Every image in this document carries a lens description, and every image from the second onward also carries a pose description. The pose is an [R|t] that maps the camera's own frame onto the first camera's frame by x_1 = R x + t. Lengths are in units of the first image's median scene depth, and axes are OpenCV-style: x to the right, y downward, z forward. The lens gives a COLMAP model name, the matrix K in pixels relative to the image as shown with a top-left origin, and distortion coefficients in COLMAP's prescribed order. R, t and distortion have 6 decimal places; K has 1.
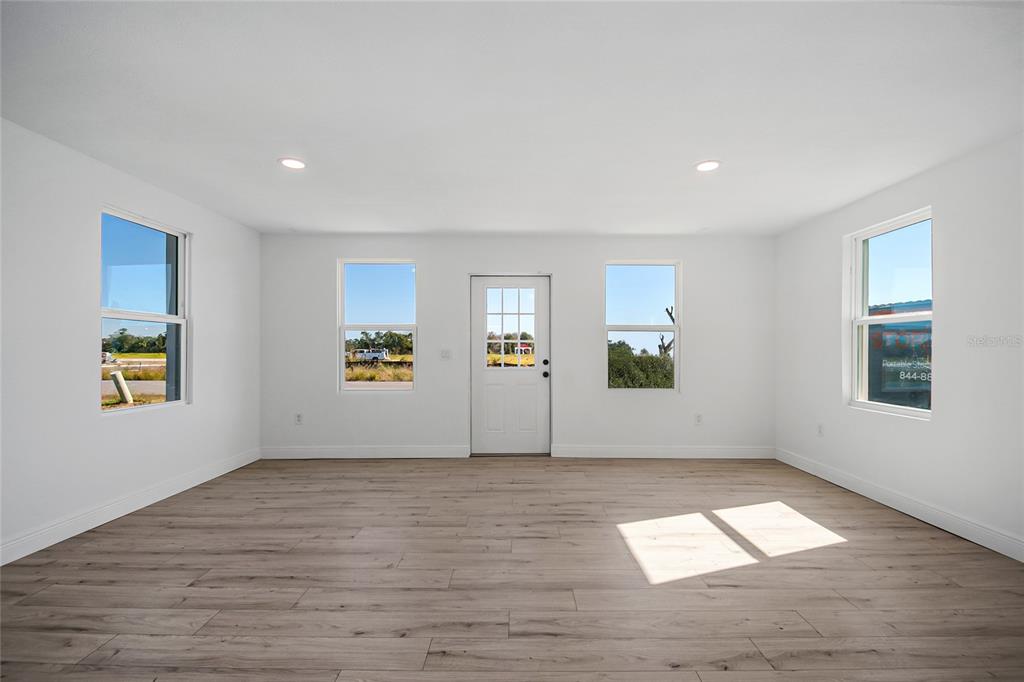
lens RADIAL K [[457.9, 0, 515.1], [0, 457.9, 344.4], [0, 0, 1]] dist [0.006973, -0.007669]
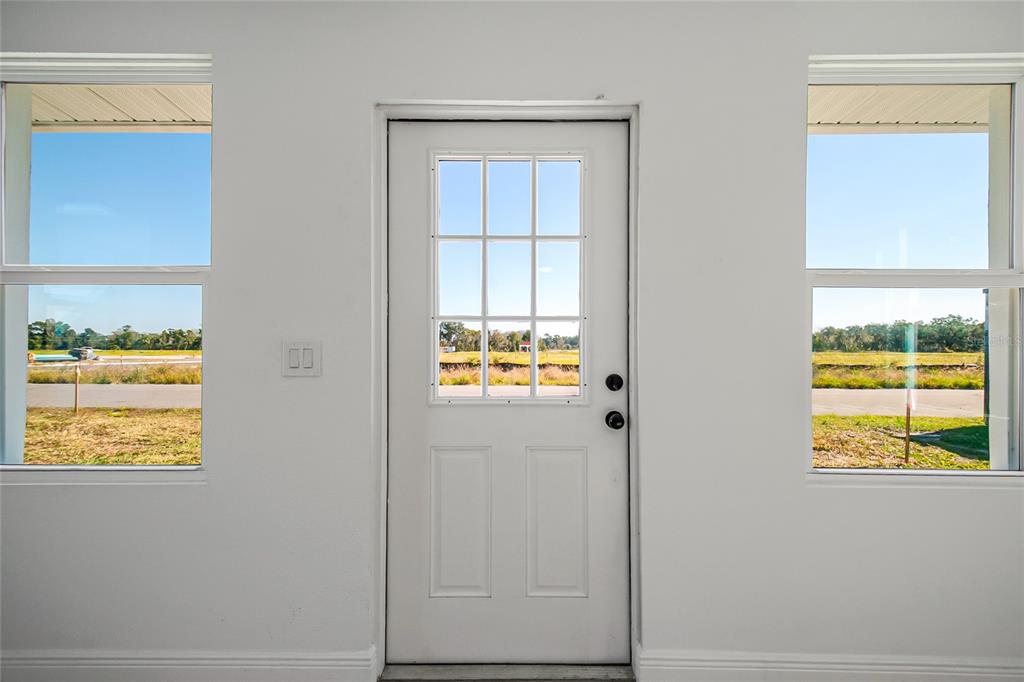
lens RADIAL K [[439.2, 0, 516.2], [0, 439.2, 344.3], [0, 0, 1]] dist [0.000640, -0.000058]
pose [[0.999968, 0.001862, -0.007730, -0.001828], [-0.001827, 0.999988, 0.004578, 0.012671], [0.007738, -0.004564, 0.999960, 0.848500]]
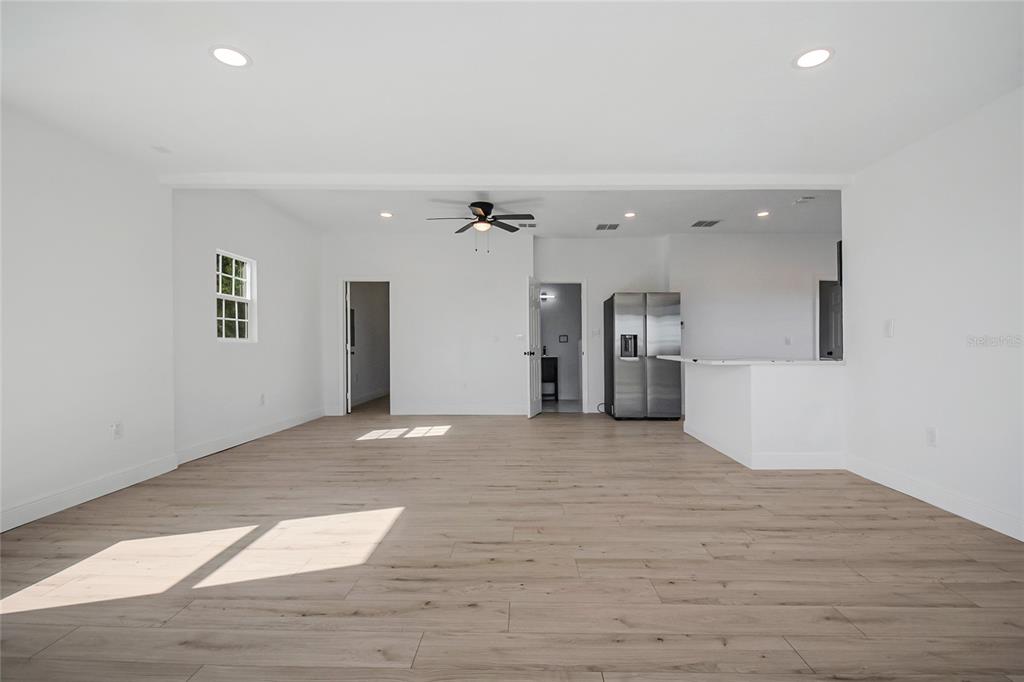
lens RADIAL K [[451.5, 0, 517.3], [0, 451.5, 349.4], [0, 0, 1]] dist [0.021263, -0.000236]
pose [[-0.999944, 0.000475, 0.010611, -0.017761], [0.000459, 0.999999, -0.001491, 0.047873], [-0.010612, -0.001486, -0.999943, 1.287293]]
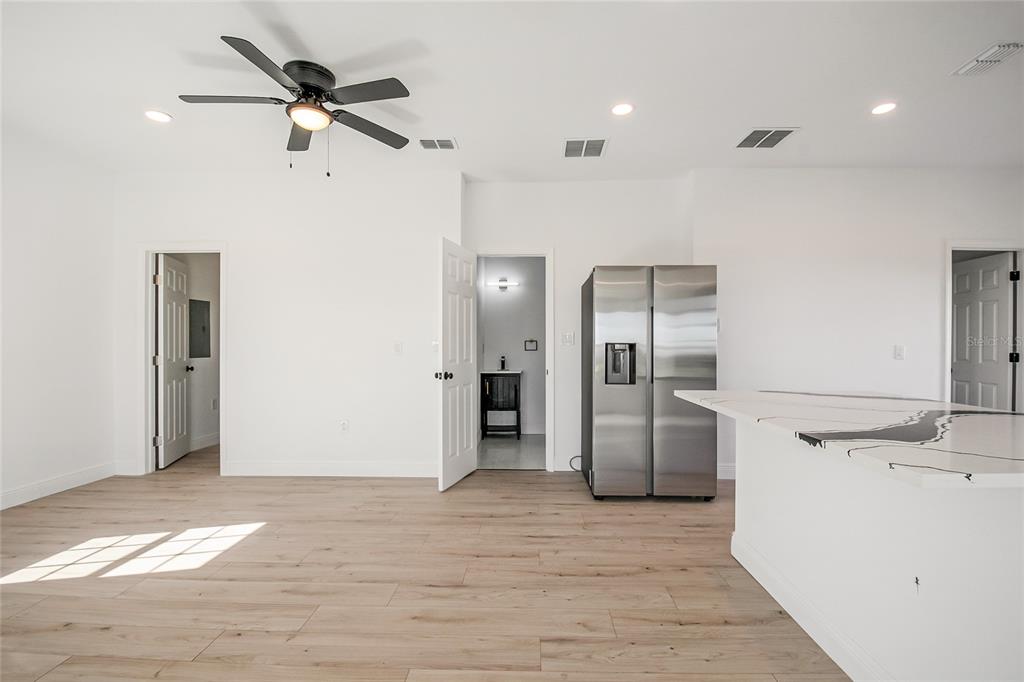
lens RADIAL K [[450.6, 0, 516.6], [0, 450.6, 346.6], [0, 0, 1]] dist [0.005274, -0.008876]
pose [[-0.999555, -0.002545, 0.029721, -0.215750], [-0.002737, 0.999976, -0.006404, 0.007606], [-0.029704, -0.006483, -0.999538, 0.578897]]
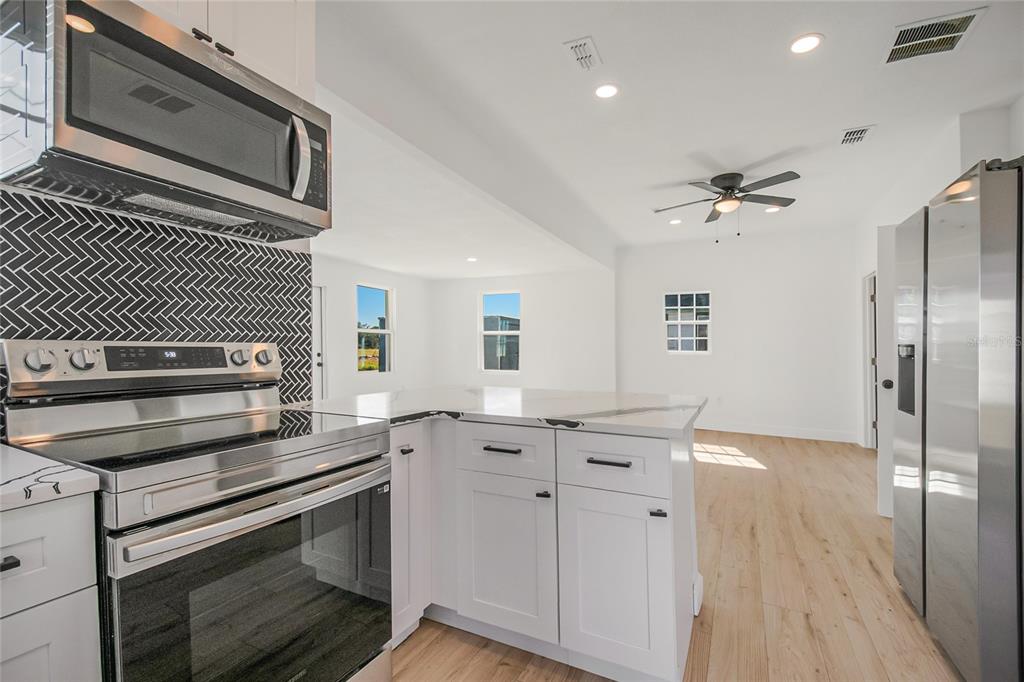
lens RADIAL K [[457.9, 0, 515.1], [0, 457.9, 344.4], [0, 0, 1]] dist [0.006973, -0.007669]
pose [[0.444467, 0.006948, 0.895768, -1.049087], [-0.015589, 0.999878, -0.000021, 0.000560], [-0.895659, -0.013955, 0.444521, -0.085445]]
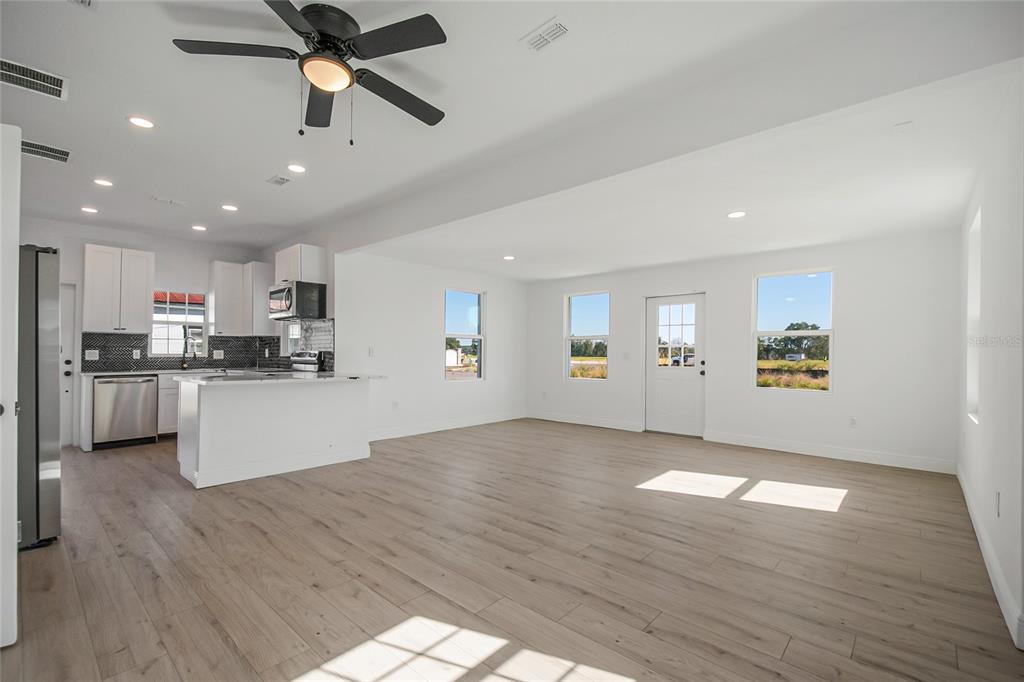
lens RADIAL K [[450.6, 0, 516.6], [0, 450.6, 346.6], [0, 0, 1]] dist [0.005274, -0.008876]
pose [[0.746097, -0.008113, -0.665788, 0.625219], [0.003973, 0.999962, -0.007732, 0.002826], [0.665825, 0.003124, 0.746101, -0.304230]]
